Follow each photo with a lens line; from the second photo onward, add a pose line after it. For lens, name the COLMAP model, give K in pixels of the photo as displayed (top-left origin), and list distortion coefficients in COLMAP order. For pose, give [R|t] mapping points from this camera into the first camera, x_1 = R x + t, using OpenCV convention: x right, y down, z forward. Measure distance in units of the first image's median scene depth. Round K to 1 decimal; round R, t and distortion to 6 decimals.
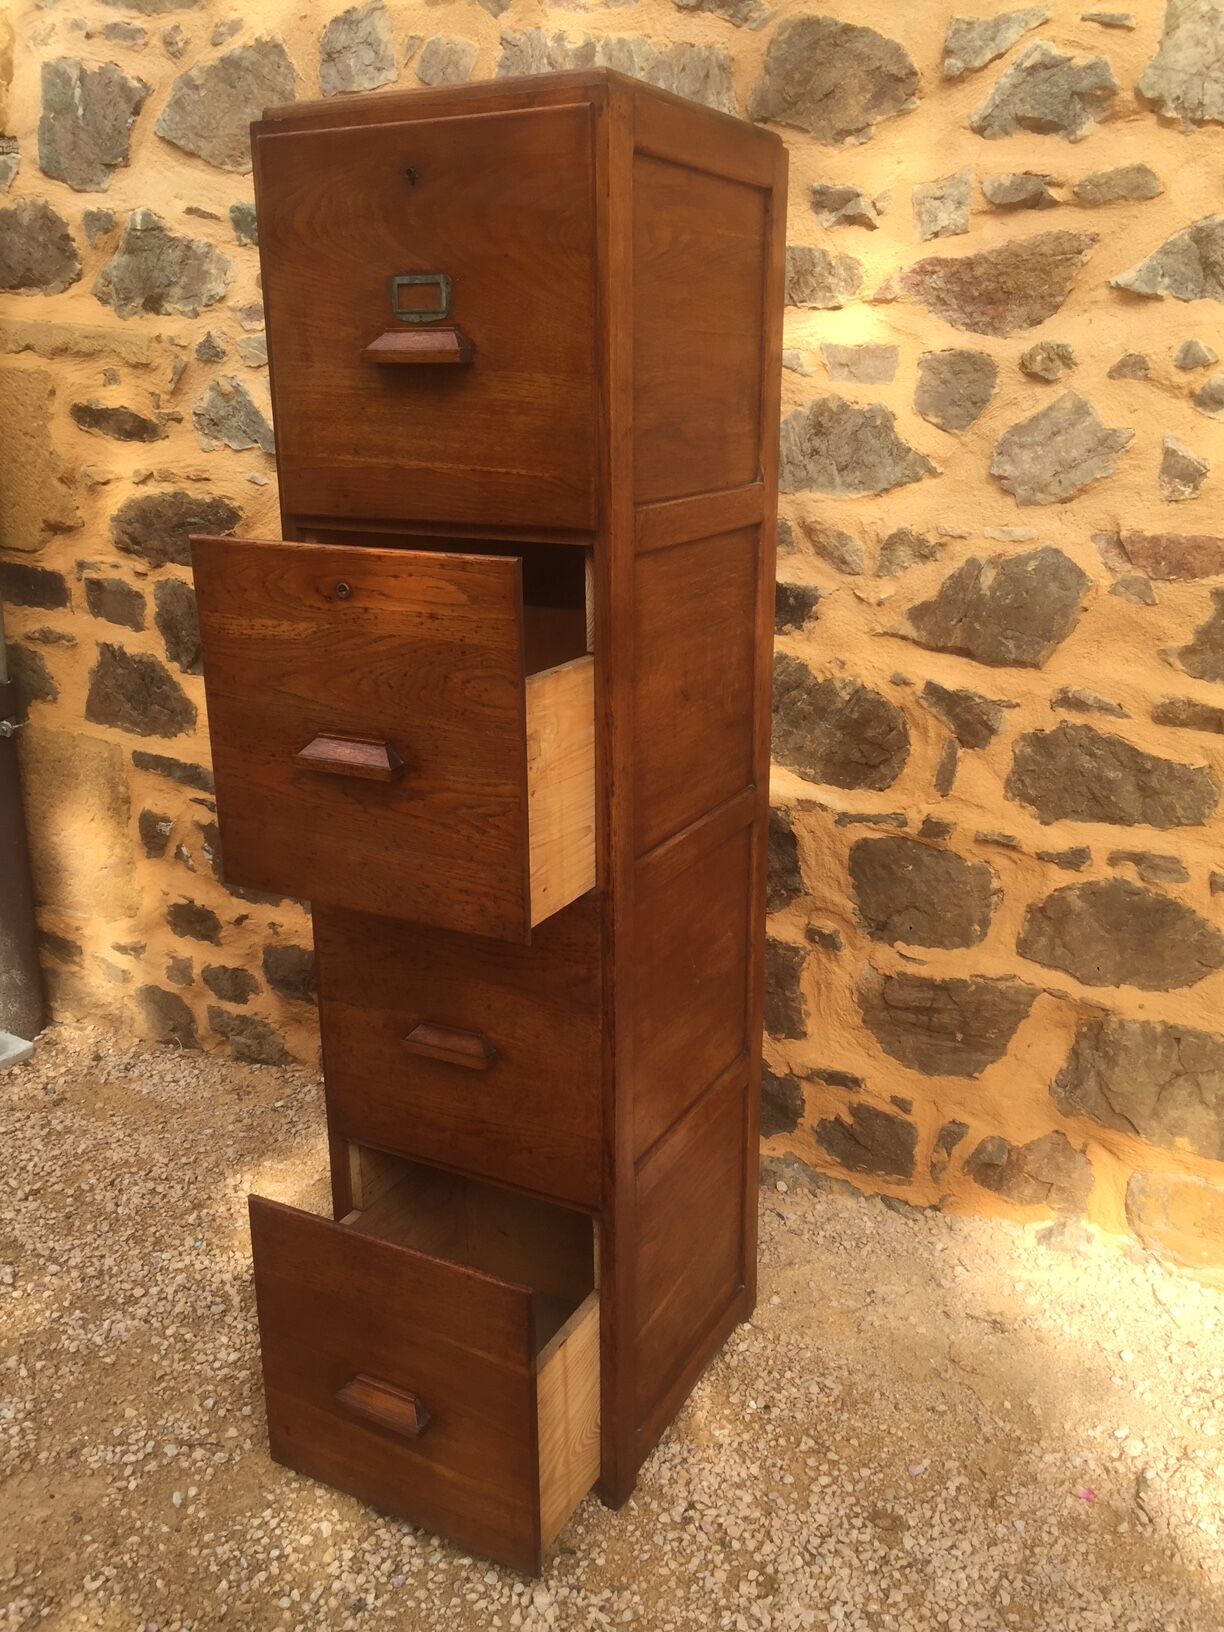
lens RADIAL K [[1407.6, 0, 602.8], [0, 1407.6, 821.0], [0, 0, 1]] dist [0.073534, -0.106171]
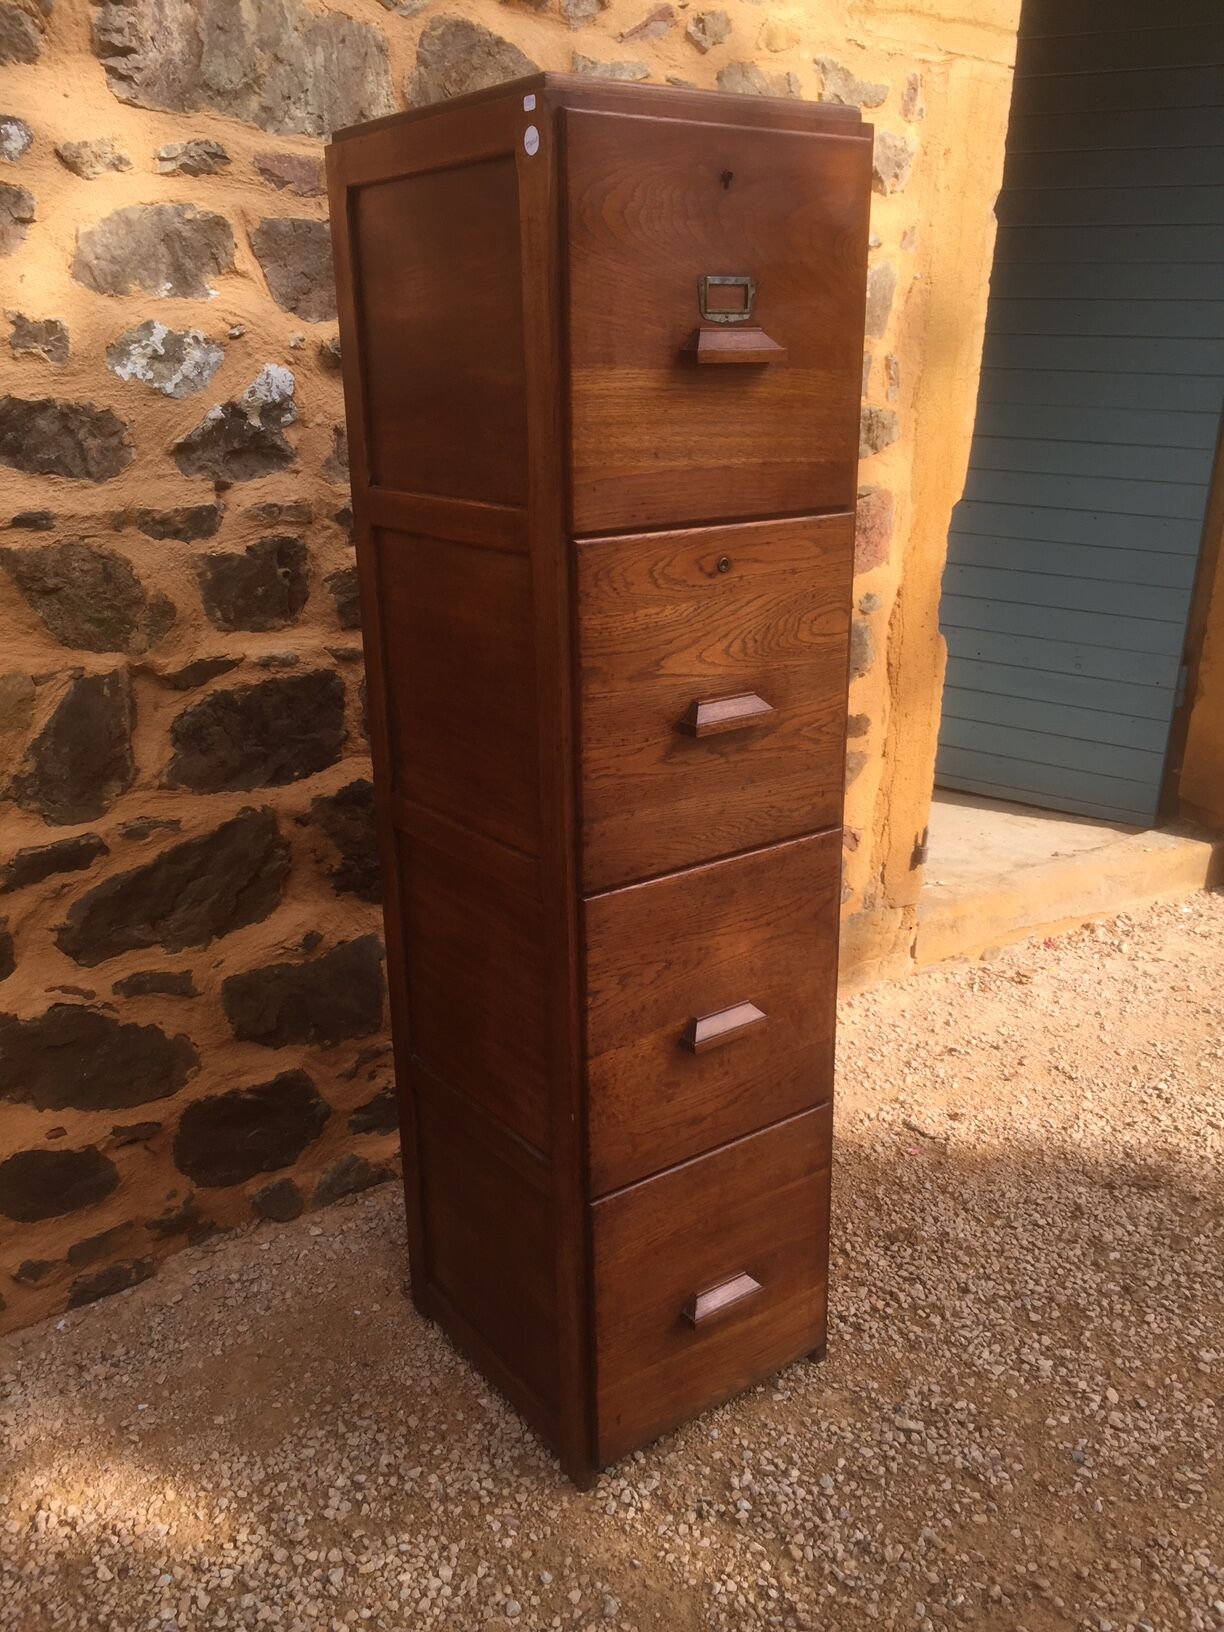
lens RADIAL K [[1407.6, 0, 620.2], [0, 1407.6, 821.6], [0, 0, 1]] dist [0.073534, -0.106171]
pose [[0.427057, -0.282935, 0.858819, -0.810171], [0.263517, 0.947500, 0.181114, -0.157813], [-0.864975, 0.148967, 0.479194, 0.459283]]
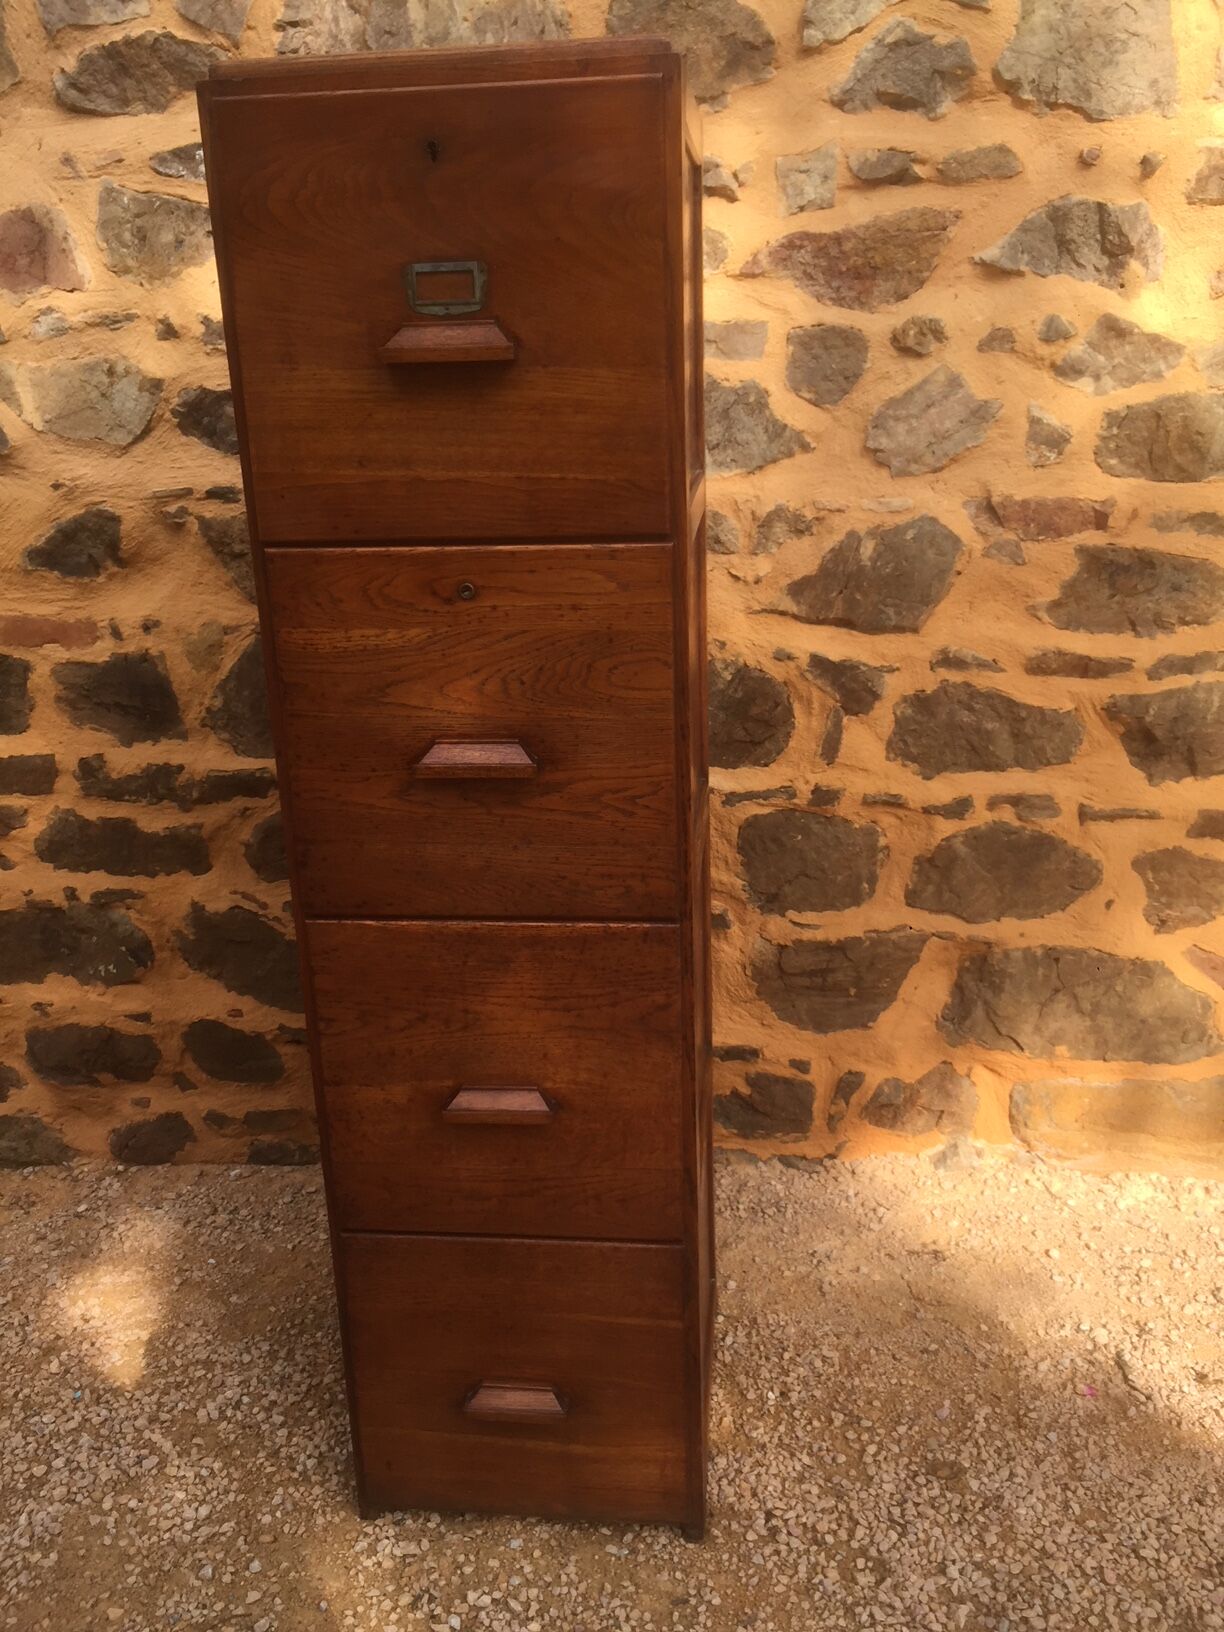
lens RADIAL K [[1407.6, 0, 594.9], [0, 1407.6, 824.8], [0, 0, 1]] dist [0.073534, -0.106171]
pose [[0.927190, -0.141059, 0.347017, -0.286501], [0.128165, 0.989939, 0.059957, -0.059216], [-0.351983, -0.011116, 0.935940, 0.106795]]
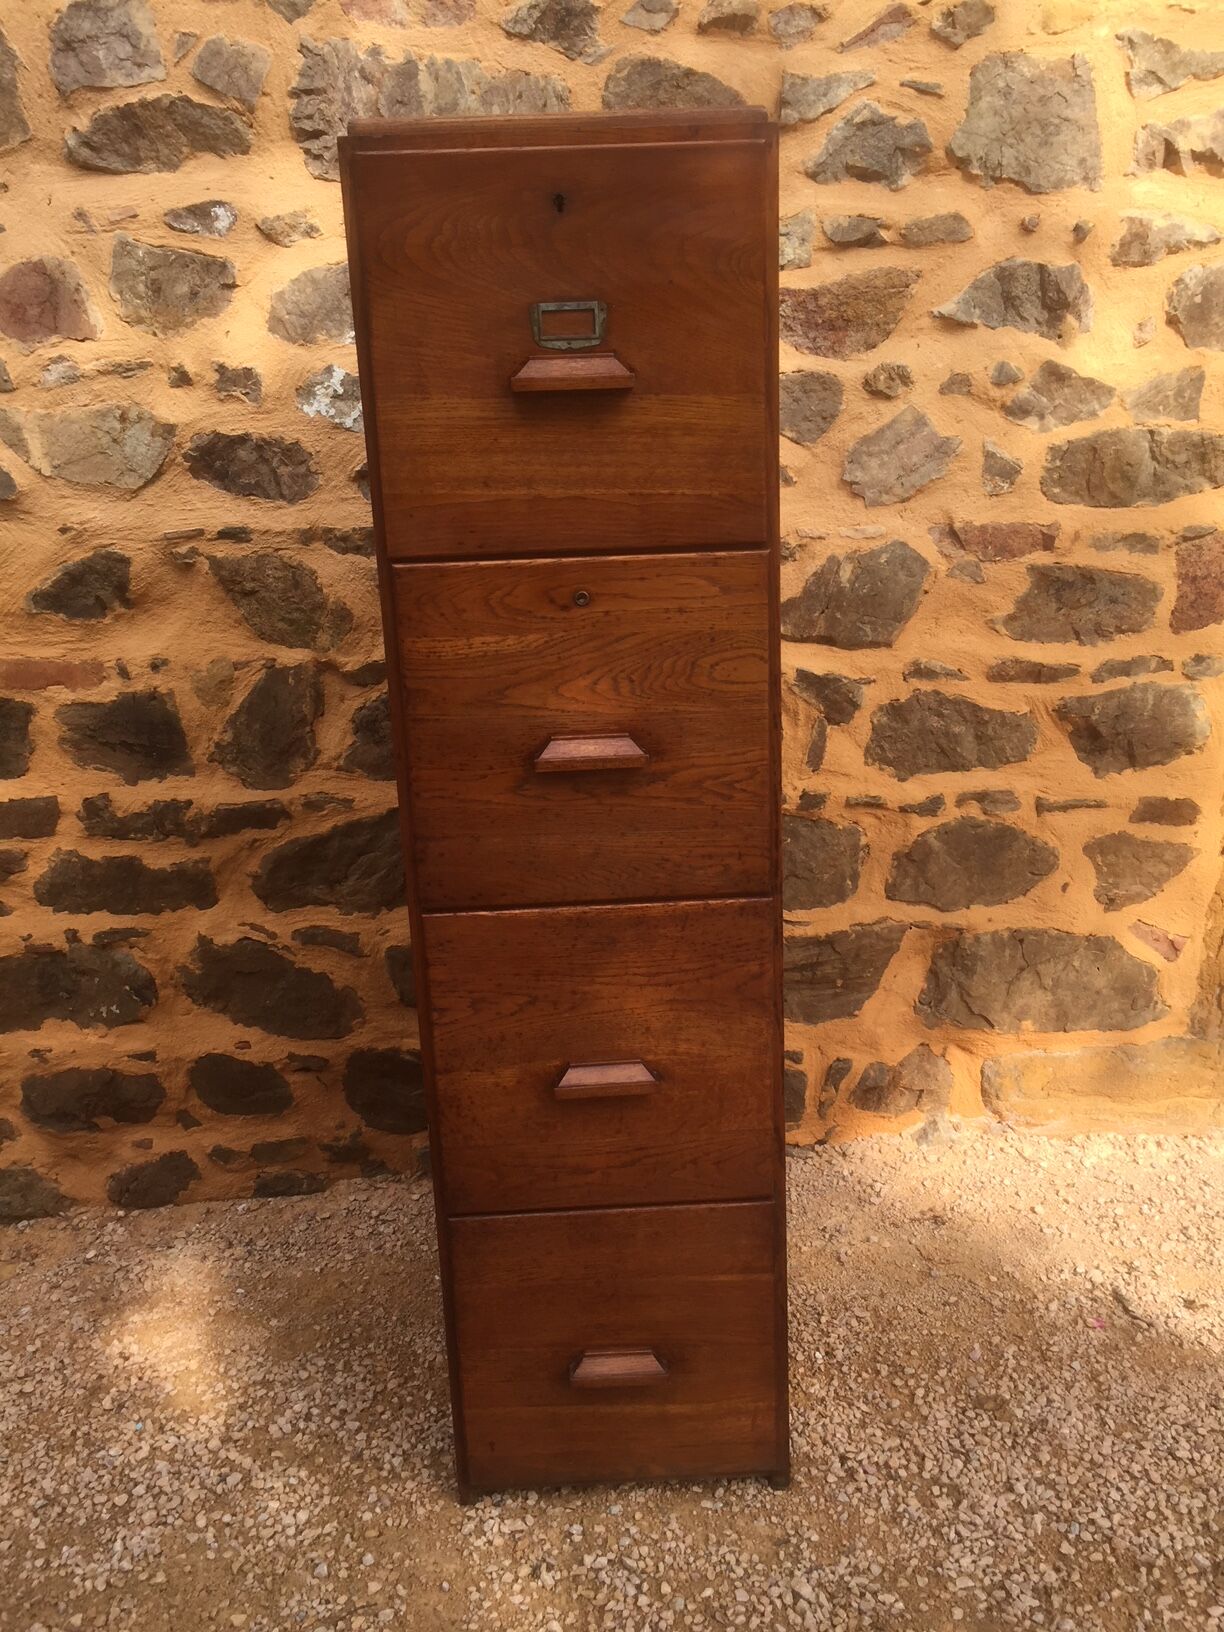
lens RADIAL K [[1407.6, 0, 604.9], [0, 1407.6, 823.9], [0, 0, 1]] dist [0.073534, -0.106171]
pose [[0.861358, -0.165840, 0.480166, -0.456121], [0.170553, 0.984756, 0.034164, -0.044190], [-0.478512, 0.052467, 0.876512, 0.113029]]
